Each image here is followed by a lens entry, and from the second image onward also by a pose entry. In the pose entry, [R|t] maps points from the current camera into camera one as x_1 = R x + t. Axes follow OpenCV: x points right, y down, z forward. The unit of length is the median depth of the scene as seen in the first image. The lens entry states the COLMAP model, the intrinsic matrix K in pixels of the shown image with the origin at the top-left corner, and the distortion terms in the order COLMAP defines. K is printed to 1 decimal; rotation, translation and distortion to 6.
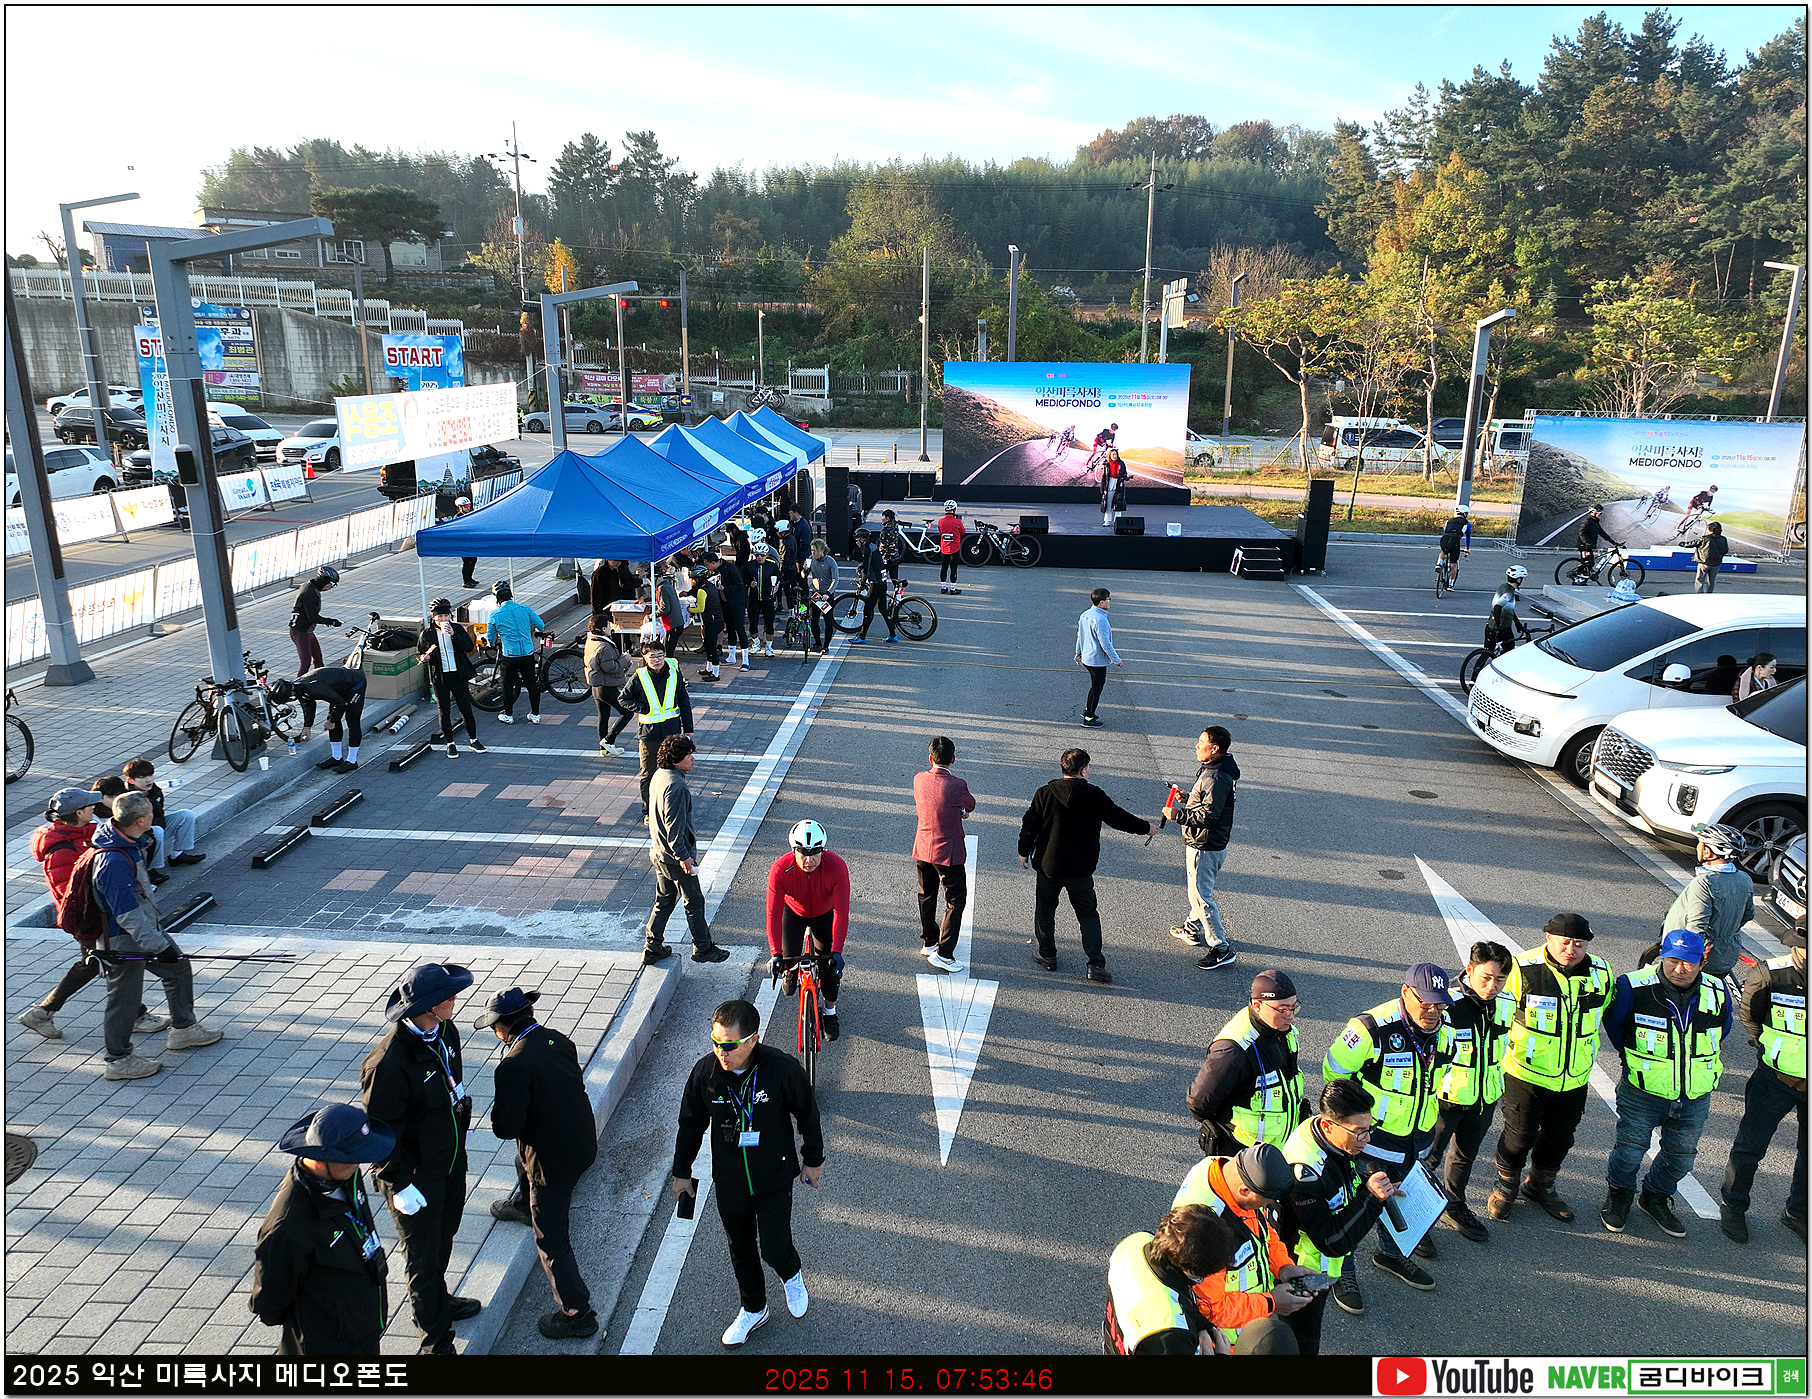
lens RADIAL K [[1257.0, 0, 903.1], [0, 1257.0, 695.0], [0, 0, 1]] dist [-0.000932, 0.017695]
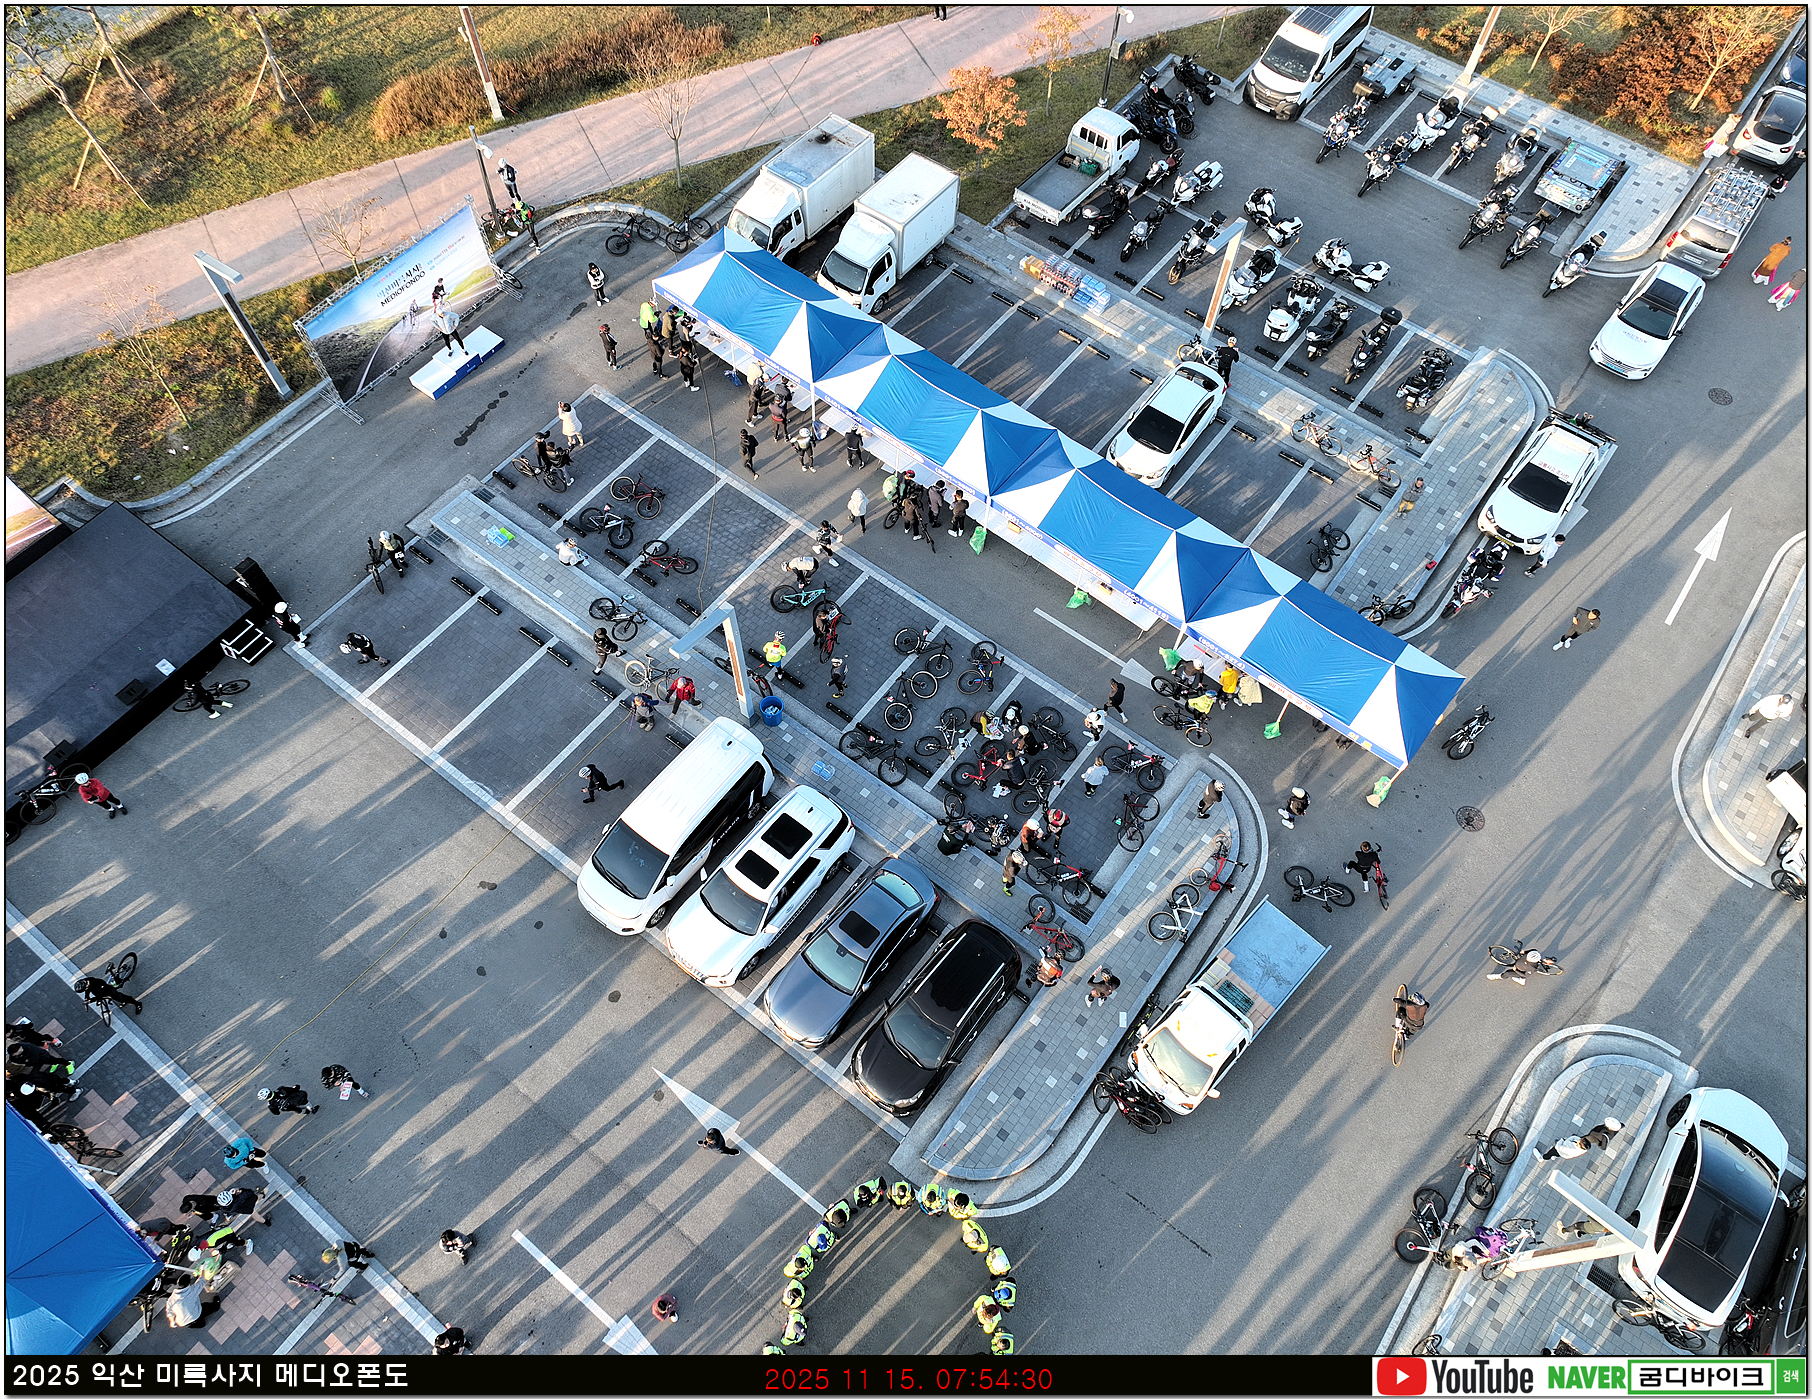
lens RADIAL K [[1257.0, 0, 894.6], [0, 1257.0, 698.6], [0, 0, 1]] dist [-0.000932, 0.017695]
pose [[0.547224, -0.737082, 0.396556, 0.038729], [0.214880, 0.581630, 0.784559, -0.333235], [-0.808933, -0.344117, 0.476666, -0.039216]]
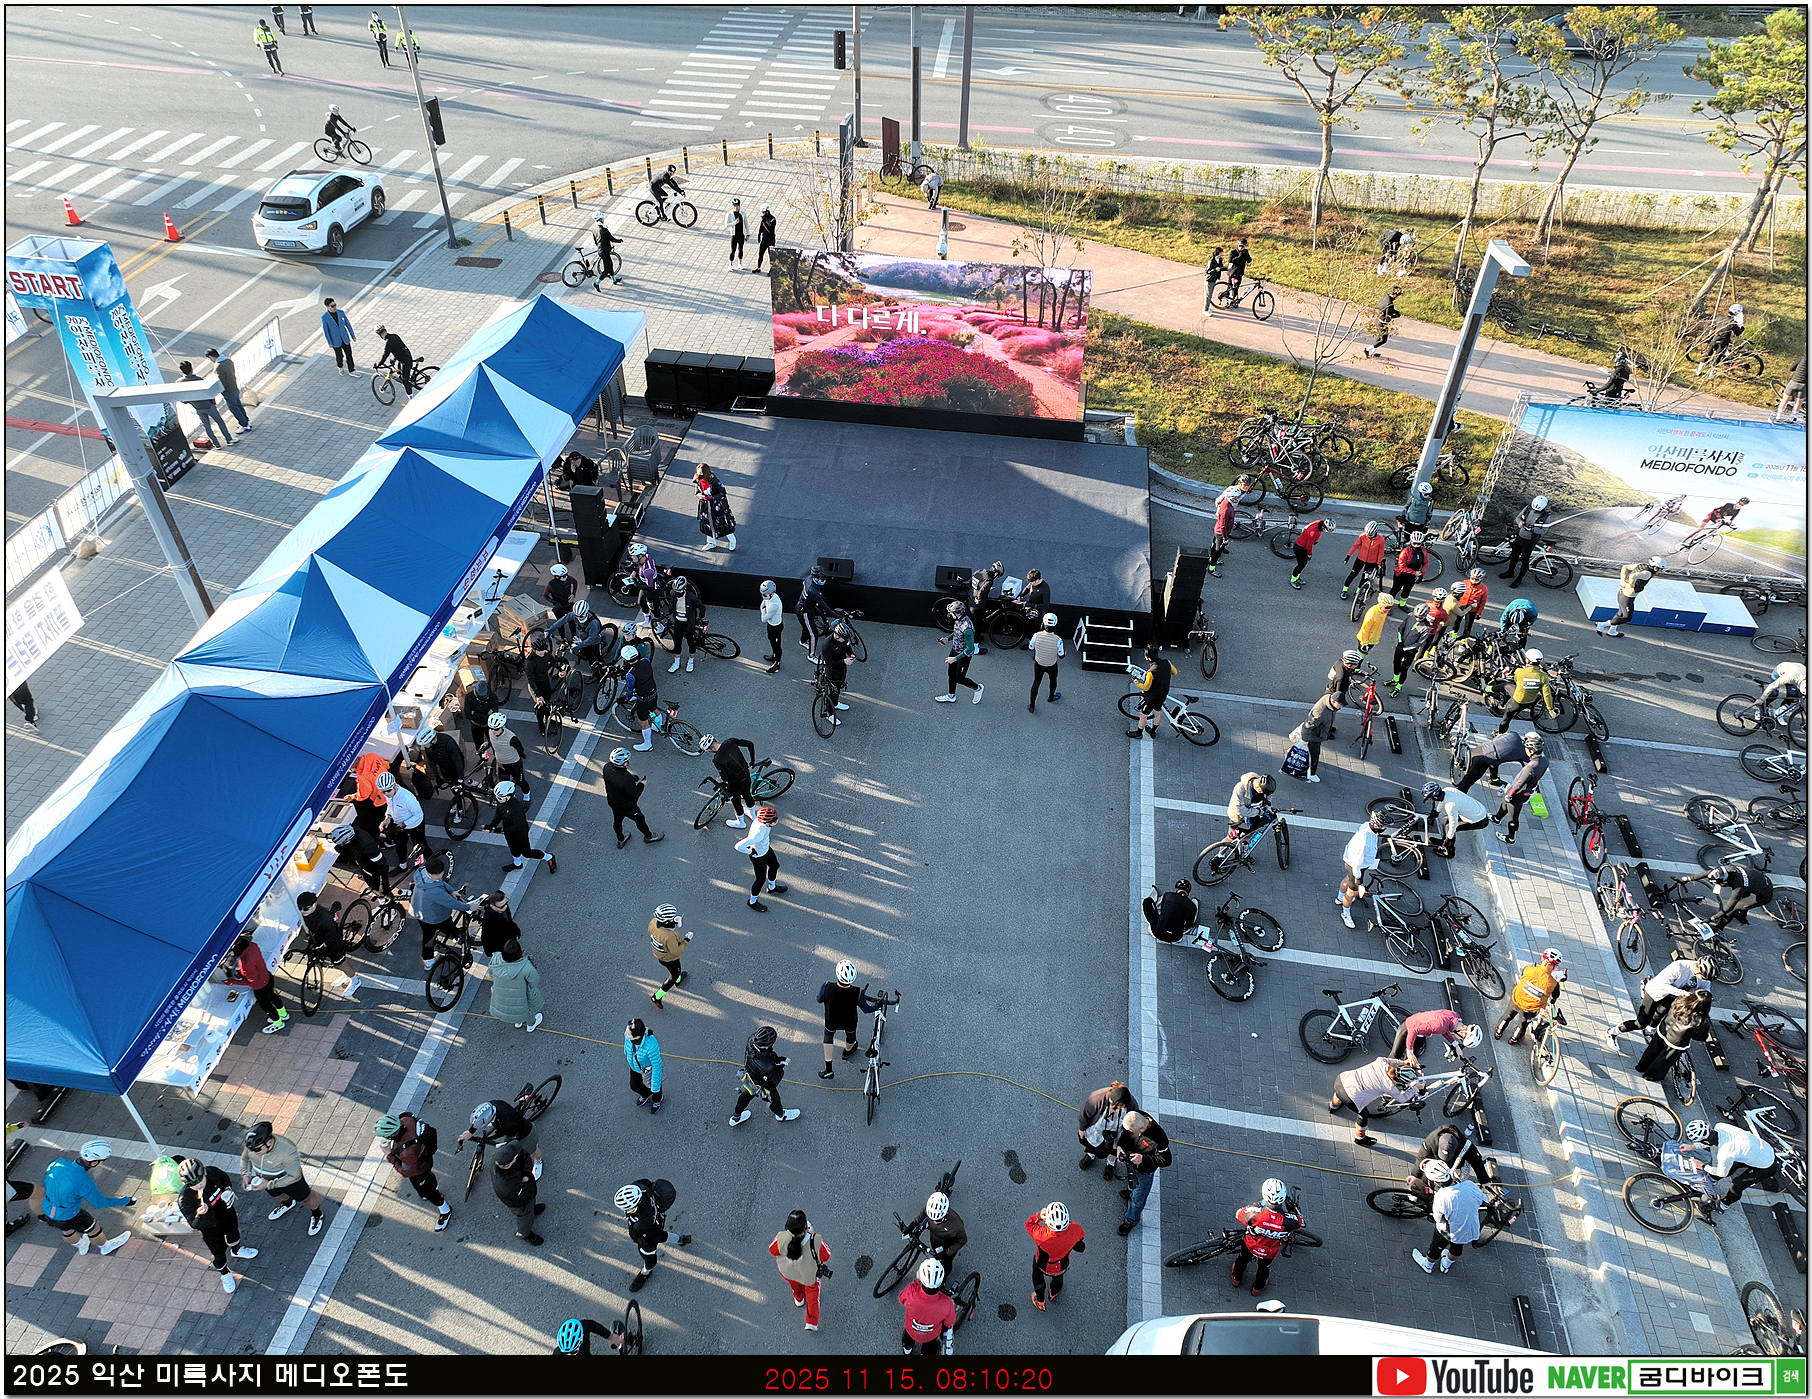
lens RADIAL K [[1257.0, 0, 906.9], [0, 1257.0, 681.3], [0, 0, 1]] dist [-0.000932, 0.017695]
pose [[0.997784, 0.050327, -0.043517, 0.071892], [-0.027052, 0.904447, 0.425727, -0.157473], [0.060785, -0.423606, 0.903805, 0.094696]]
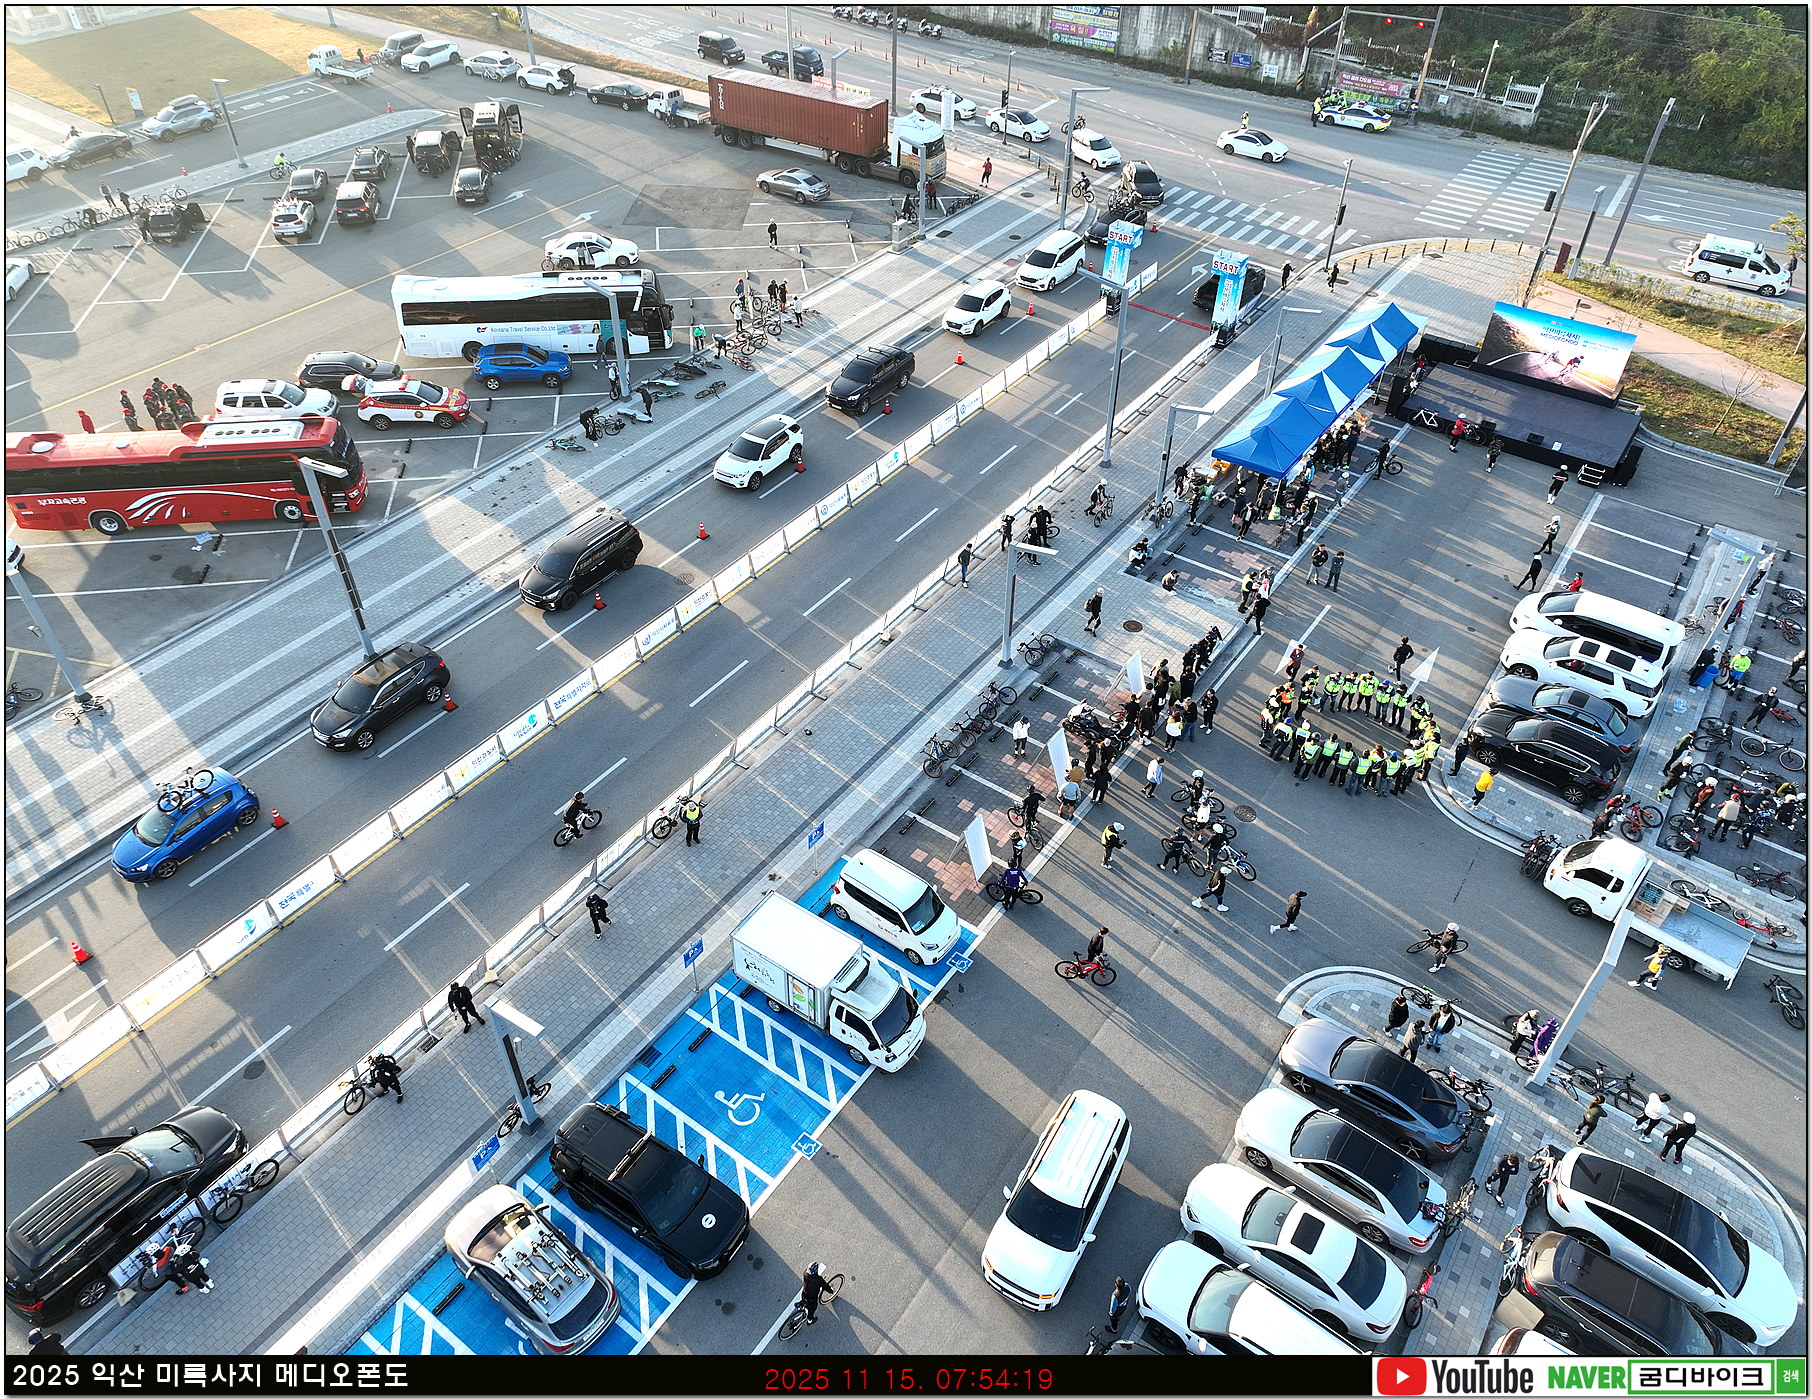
lens RADIAL K [[1257.0, 0, 906.4], [0, 1257.0, 689.0], [0, 0, 1]] dist [-0.000932, 0.017695]
pose [[0.853280, 0.342362, -0.393321, 0.096037], [-0.142351, 0.878564, 0.455917, -0.216145], [0.501647, -0.333035, 0.798397, -0.496183]]
